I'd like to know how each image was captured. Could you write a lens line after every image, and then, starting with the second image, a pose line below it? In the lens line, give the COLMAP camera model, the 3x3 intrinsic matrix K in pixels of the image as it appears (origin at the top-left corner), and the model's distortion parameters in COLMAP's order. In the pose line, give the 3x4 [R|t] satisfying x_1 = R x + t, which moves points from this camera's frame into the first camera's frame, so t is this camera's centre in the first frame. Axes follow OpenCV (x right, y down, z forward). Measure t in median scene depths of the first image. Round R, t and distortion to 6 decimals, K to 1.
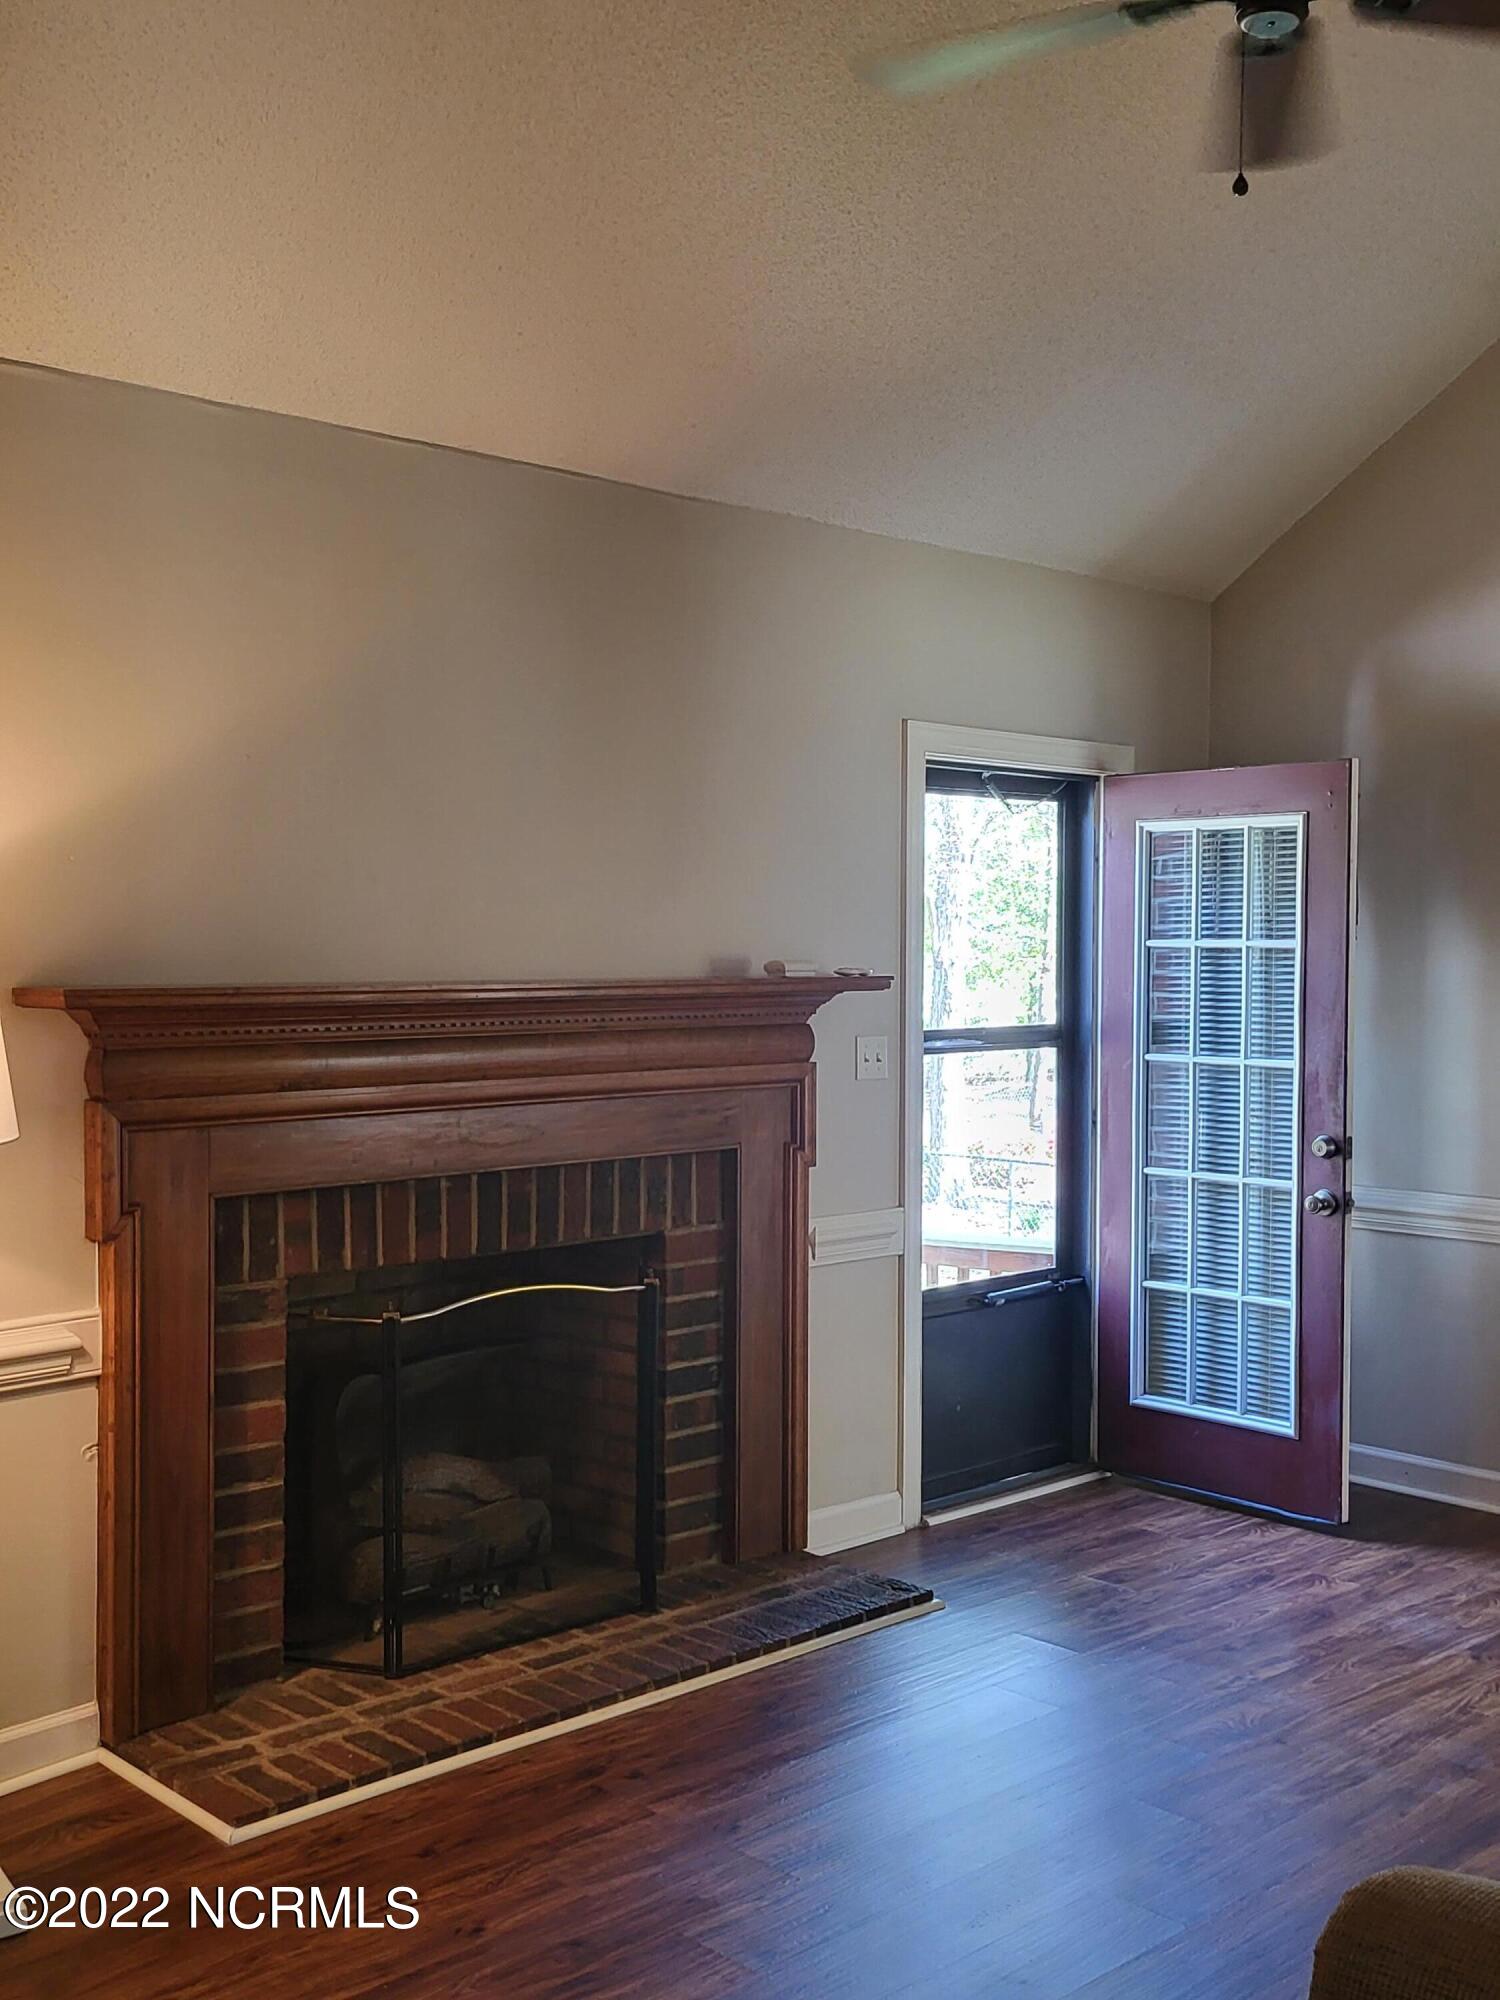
lens RADIAL K [[2082.1, 0, 750.0], [0, 2082.1, 1000.0], [0, 0, 1]] dist [-0.004708, 0.005166]
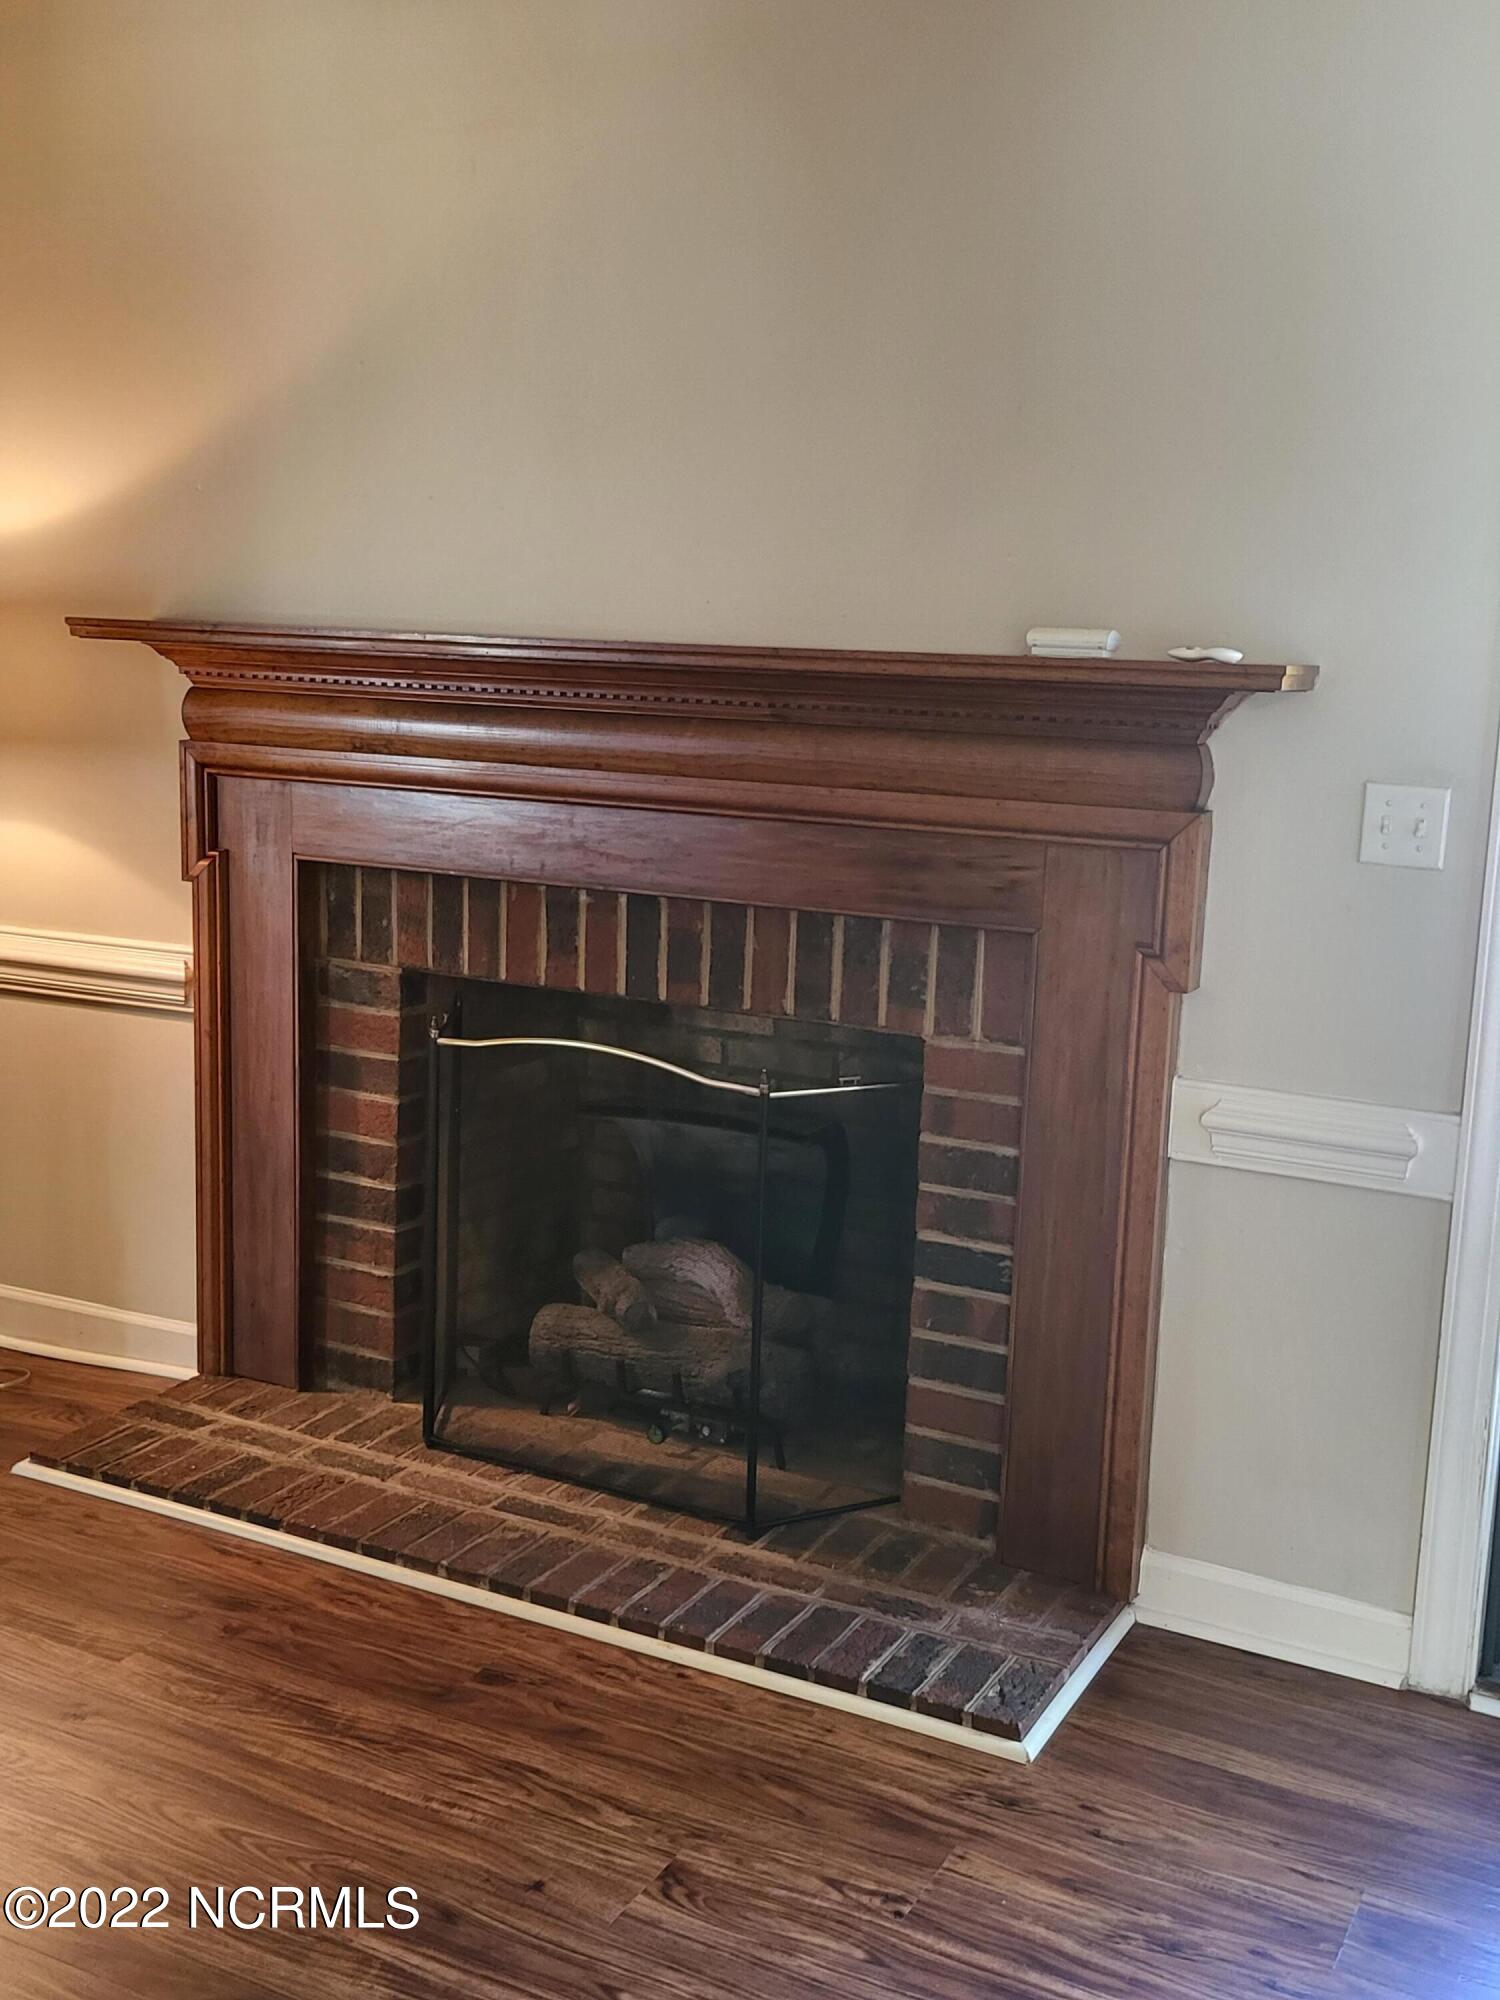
lens RADIAL K [[2105.9, 0, 750.0], [0, 2105.9, 1000.0], [0, 0, 1]] dist [0.059292, -0.010191]
pose [[0.320325, 0.180748, -0.929904, 0.641469], [-0.057737, 0.983529, 0.171282, -0.014775], [0.945547, -0.001176, 0.325484, 0.818887]]
